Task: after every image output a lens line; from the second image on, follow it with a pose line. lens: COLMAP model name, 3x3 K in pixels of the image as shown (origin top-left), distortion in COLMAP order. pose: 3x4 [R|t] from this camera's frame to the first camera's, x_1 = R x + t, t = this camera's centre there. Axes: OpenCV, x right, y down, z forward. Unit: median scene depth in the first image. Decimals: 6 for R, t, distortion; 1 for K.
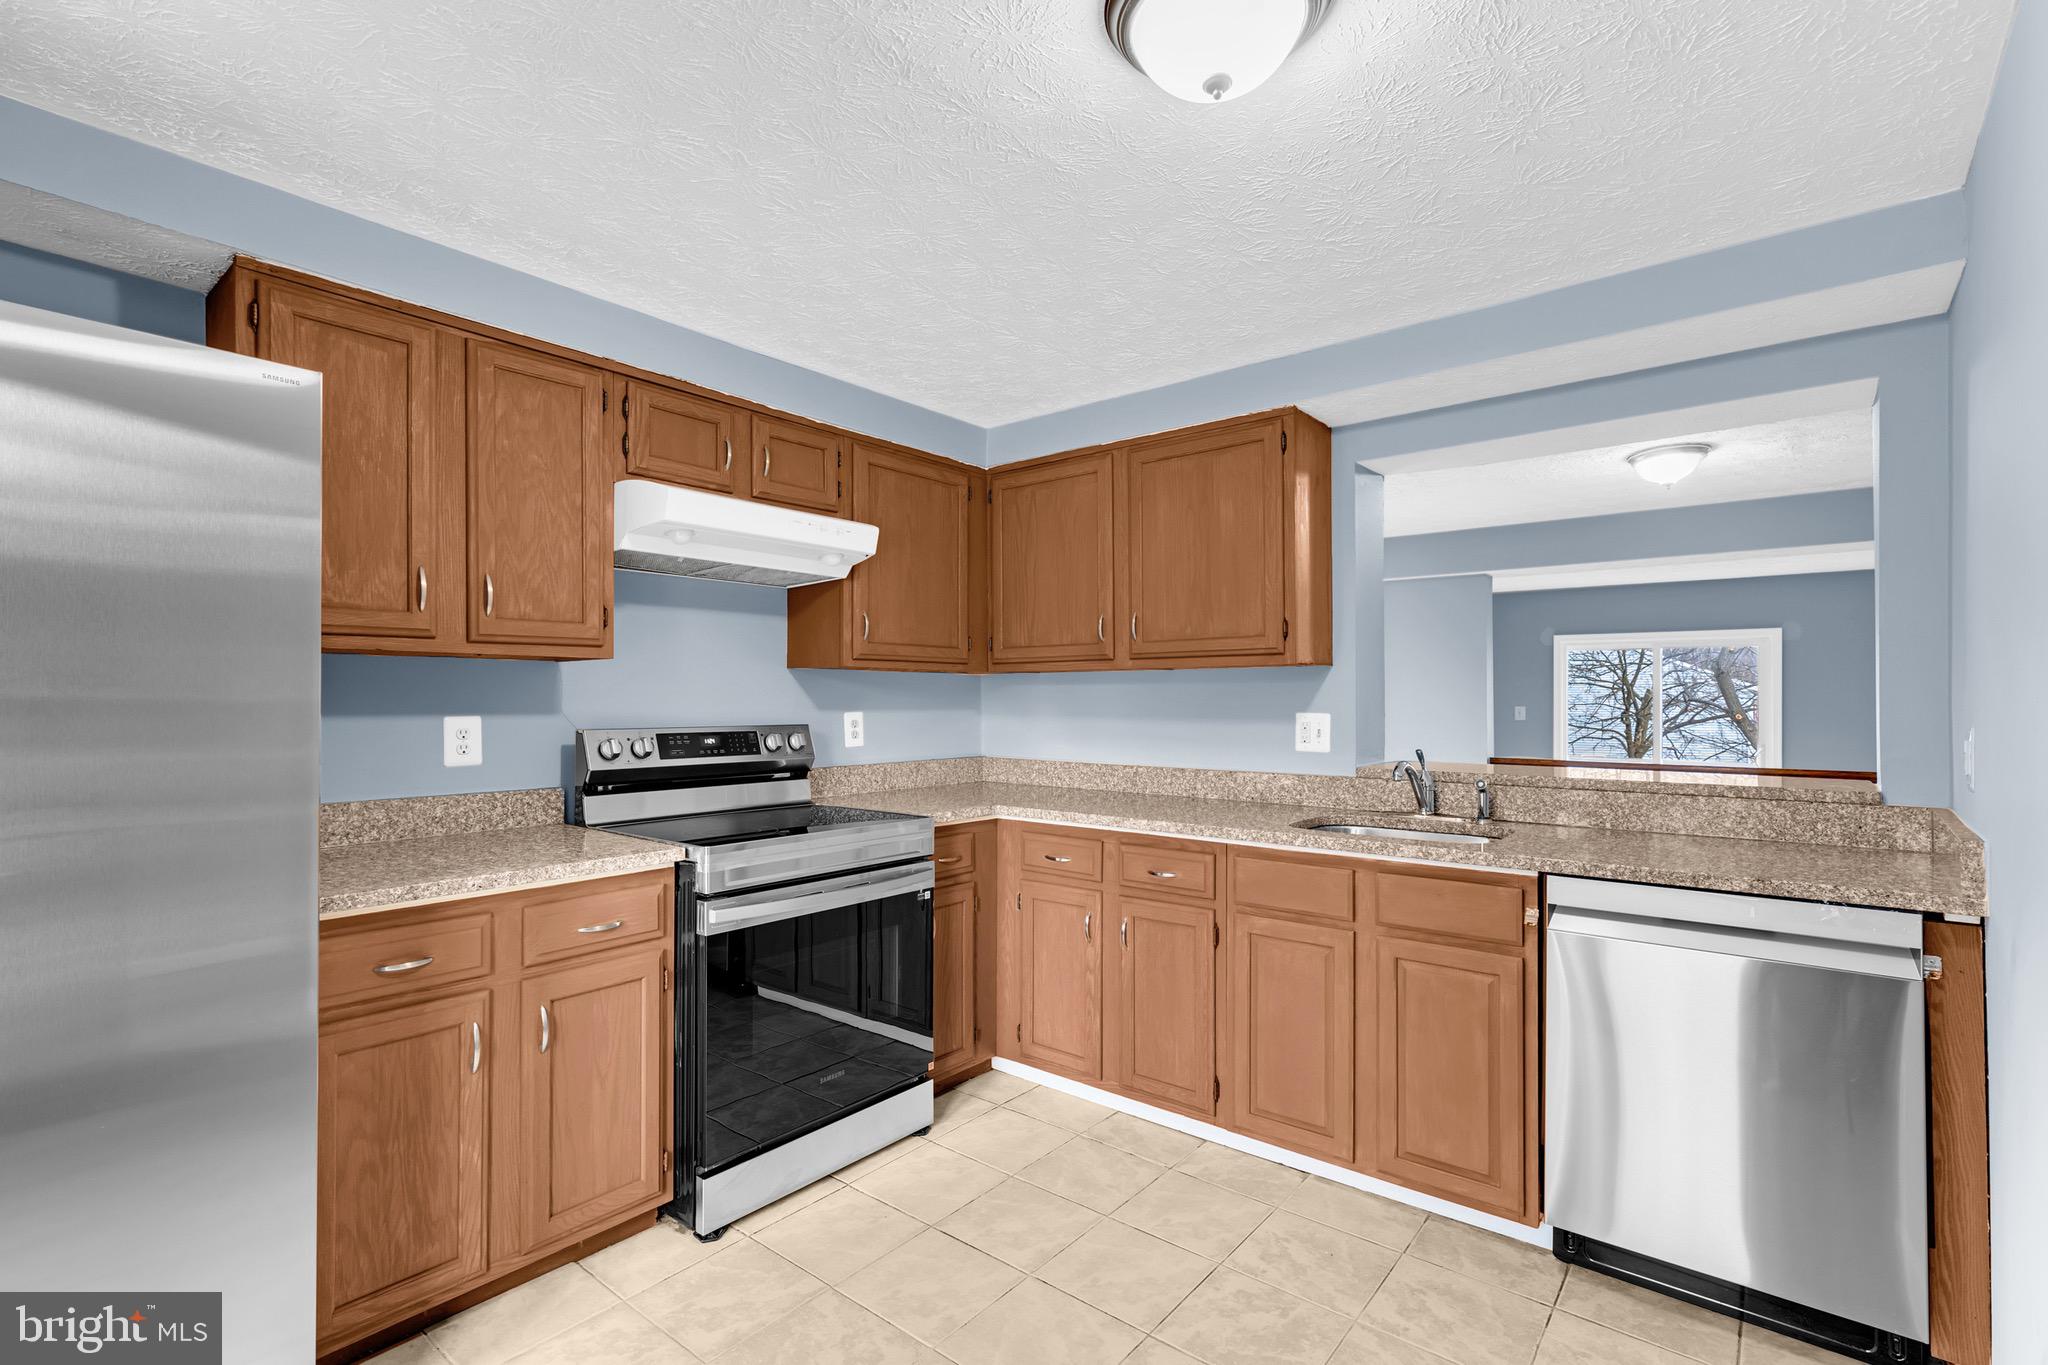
lens RADIAL K [[938.8, 0, 1010.7], [0, 938.8, 692.8], [0, 0, 1]] dist [0.003787, -0.001962]
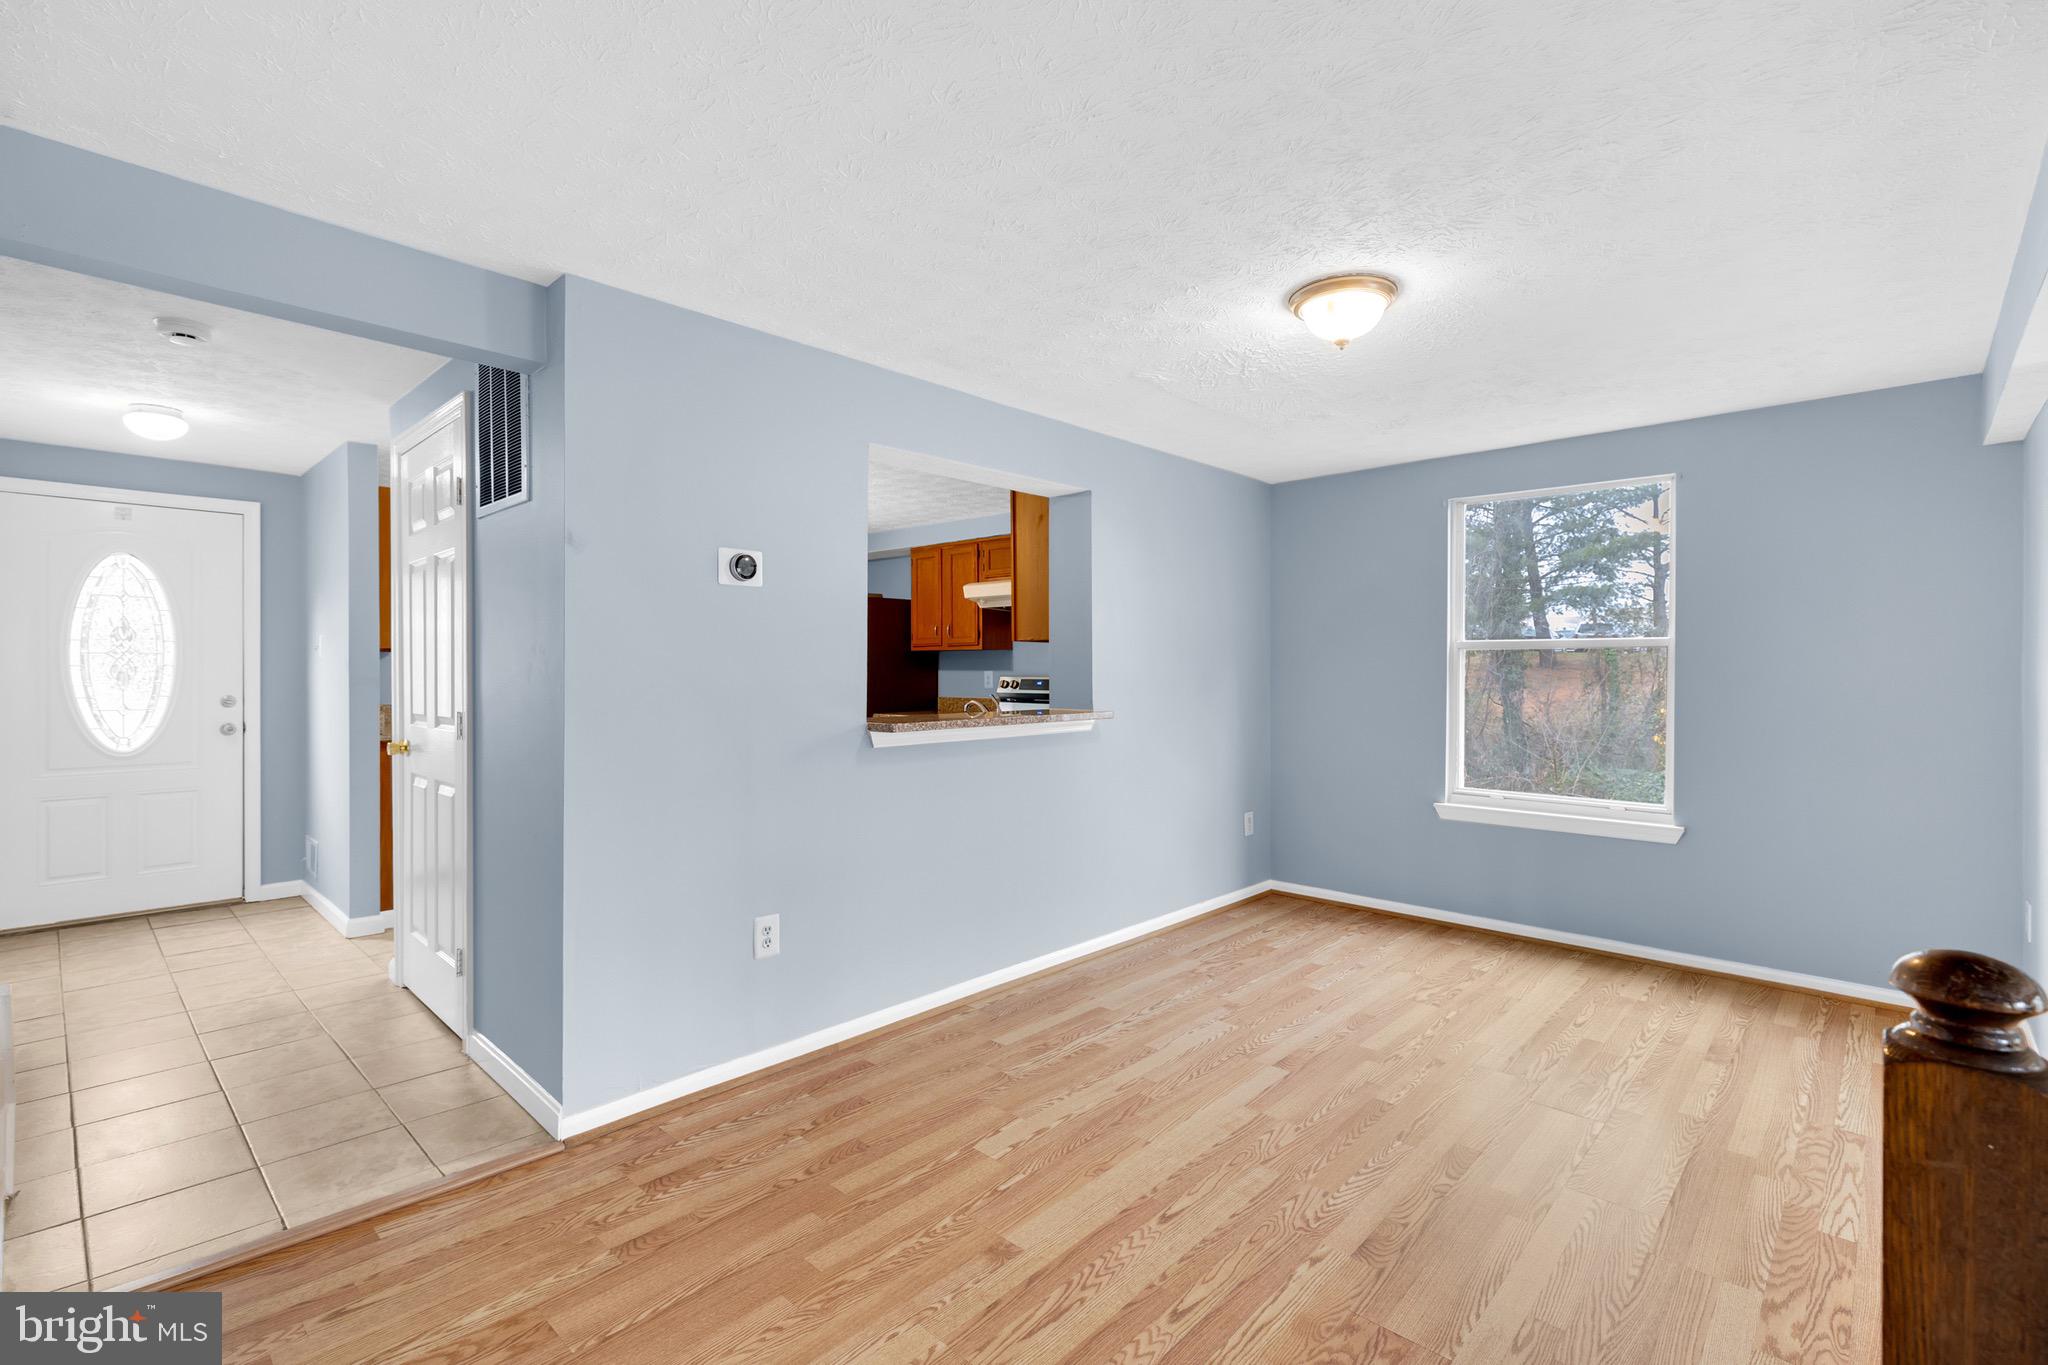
lens RADIAL K [[938.8, 0, 994.4], [0, 938.8, 667.8], [0, 0, 1]] dist [0.003787, -0.001962]
pose [[-0.080651, -0.001973, -0.996740, 2.151852], [0.004889, 0.999985, -0.002375, 0.022115], [0.996730, -0.005065, -0.080640, 1.220616]]
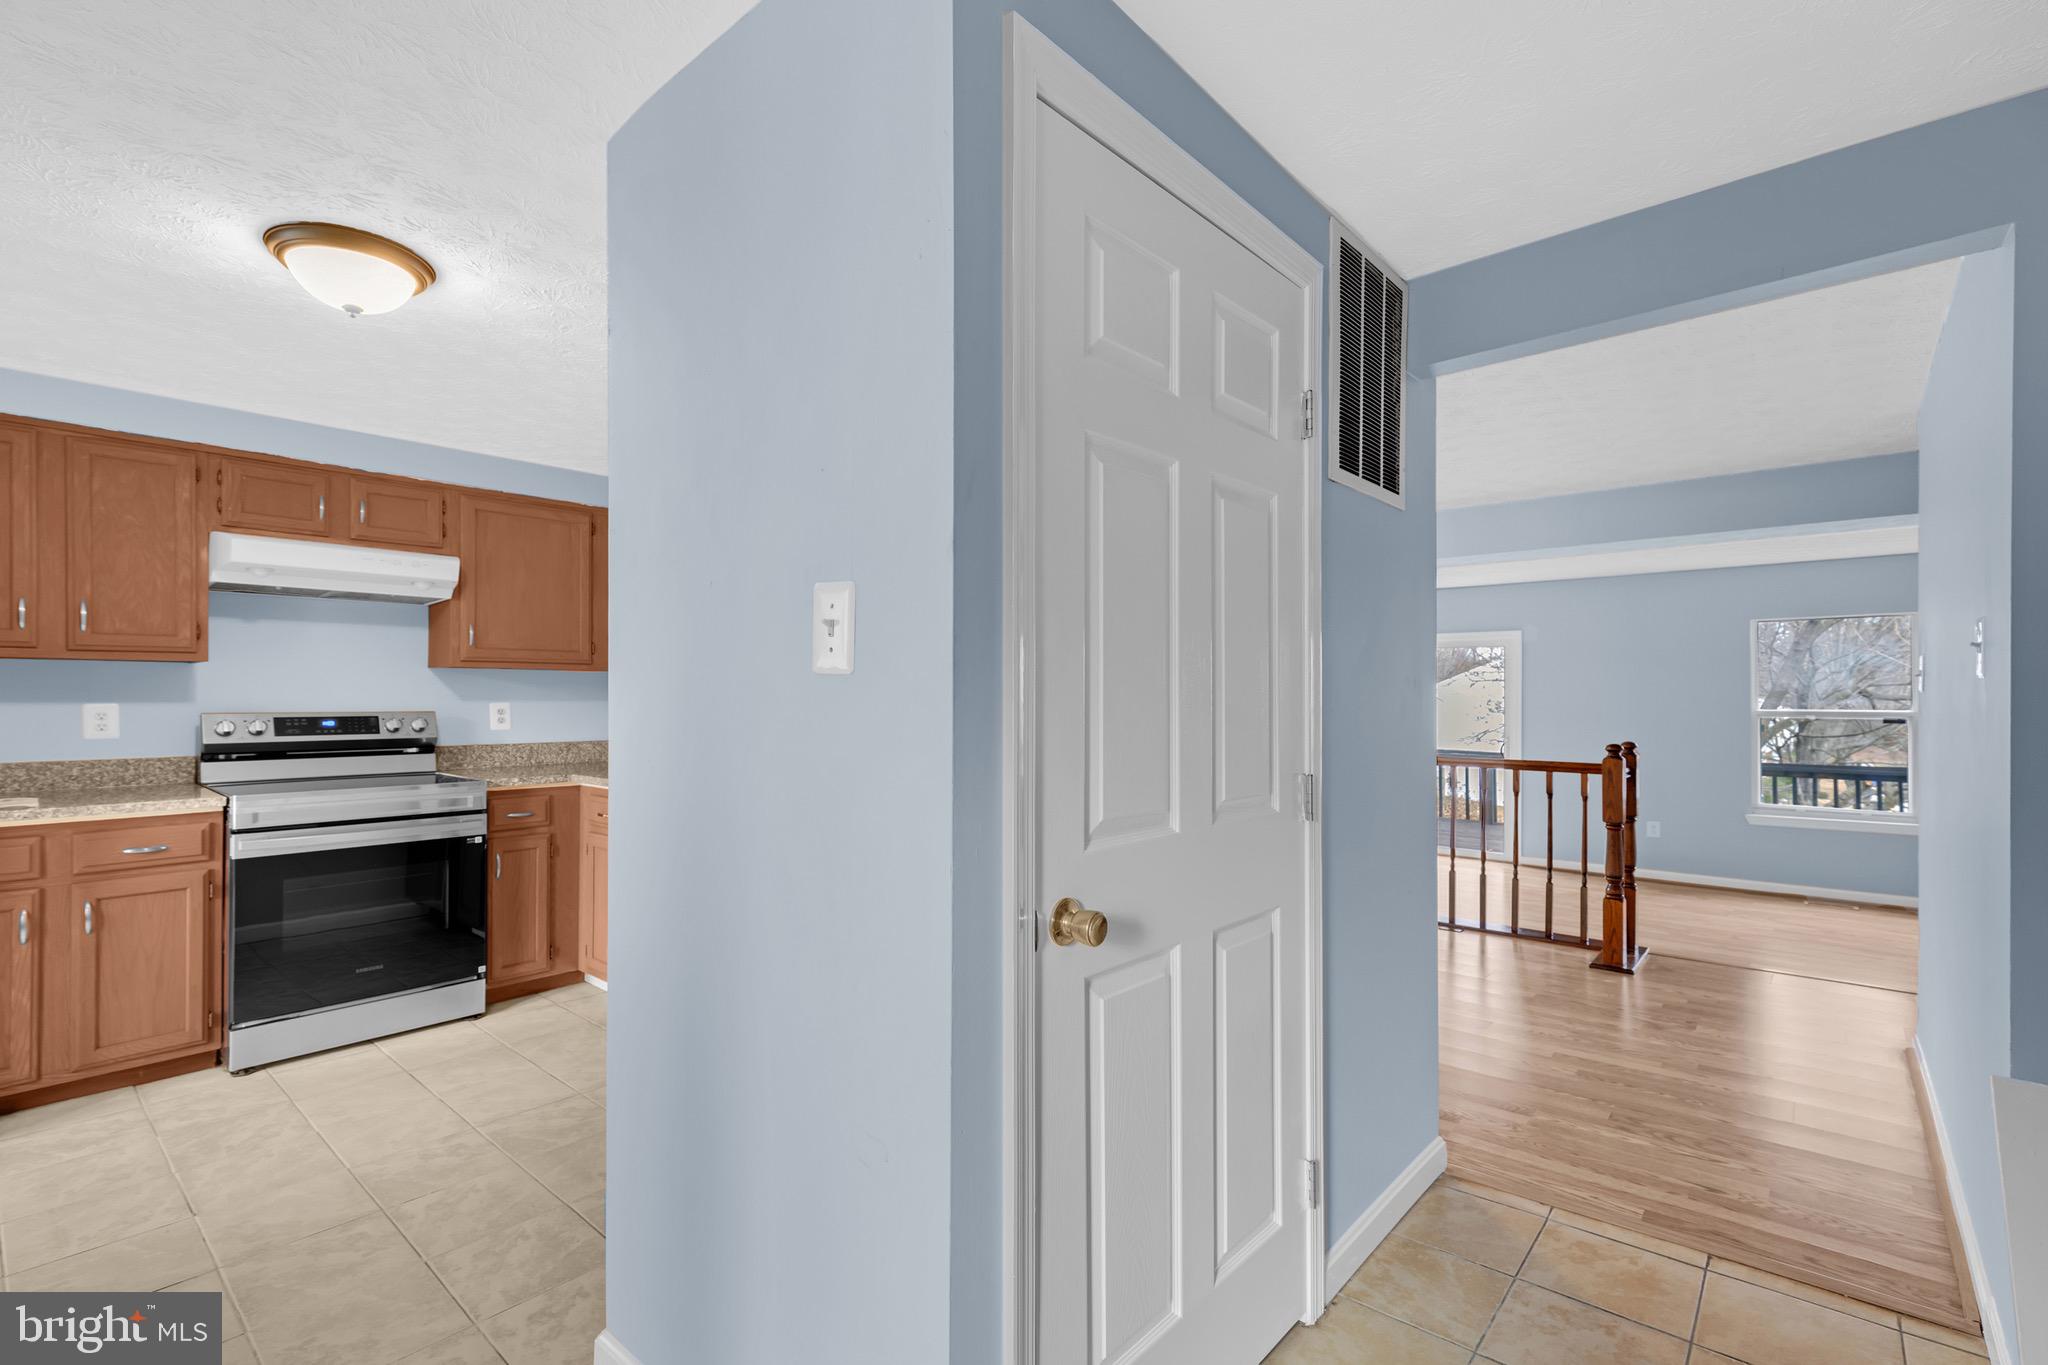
lens RADIAL K [[919.8, 0, 1023.9], [0, 919.8, 693.9], [0, 0, 1]] dist [-0.004154, 0.001766]
pose [[0.999669, 0.001871, -0.025664, 0.785630], [-0.001660, 0.999965, 0.008247, -0.002496], [0.025678, -0.008201, 0.999637, -0.301255]]
